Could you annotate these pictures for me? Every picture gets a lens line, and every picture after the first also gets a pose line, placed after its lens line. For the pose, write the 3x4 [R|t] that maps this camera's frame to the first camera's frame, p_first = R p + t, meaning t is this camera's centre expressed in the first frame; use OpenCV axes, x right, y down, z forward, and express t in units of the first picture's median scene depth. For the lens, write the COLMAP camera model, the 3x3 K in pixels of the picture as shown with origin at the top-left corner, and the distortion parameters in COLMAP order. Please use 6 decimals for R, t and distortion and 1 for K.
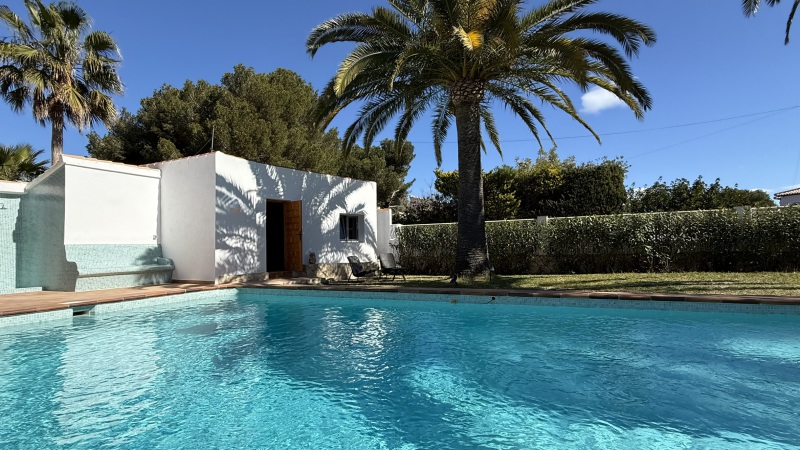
lens RADIAL K [[386.5, 0, 406.6], [0, 386.5, 227.0], [0, 0, 1]] dist [-0.003488, -0.001099]
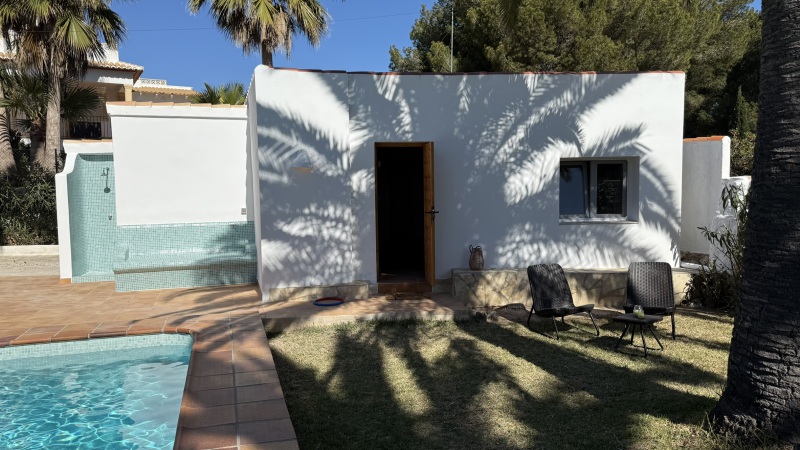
lens RADIAL K [[543.4, 0, 395.0], [0, 543.4, 225.5], [0, 0, 1]] dist [0.008521, -0.014231]
pose [[0.682748, 0.067065, -0.727569, 0.186969], [0.034926, 0.991645, 0.124181, -0.047817], [0.729818, -0.110195, 0.674702, 0.497378]]
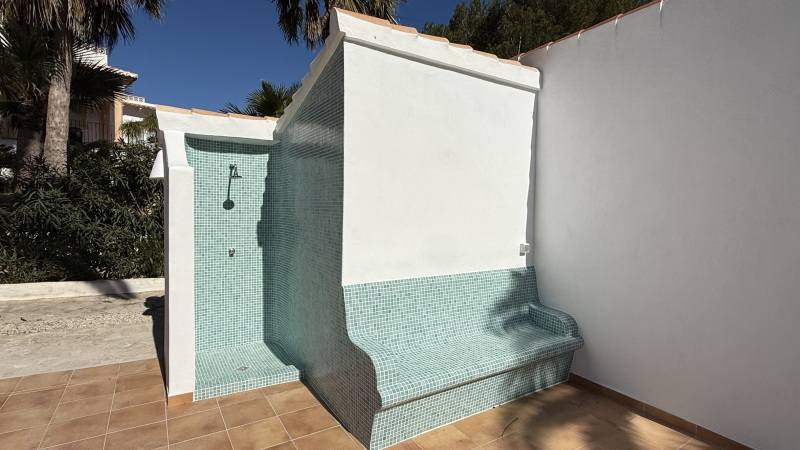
lens RADIAL K [[386.5, 0, 401.0], [0, 386.5, 228.2], [0, 0, 1]] dist [-0.003488, -0.001099]
pose [[0.846947, 0.070310, -0.527007, -0.489855], [-0.015827, 0.994112, 0.107193, -0.029304], [0.531441, -0.082446, 0.843074, 0.545002]]
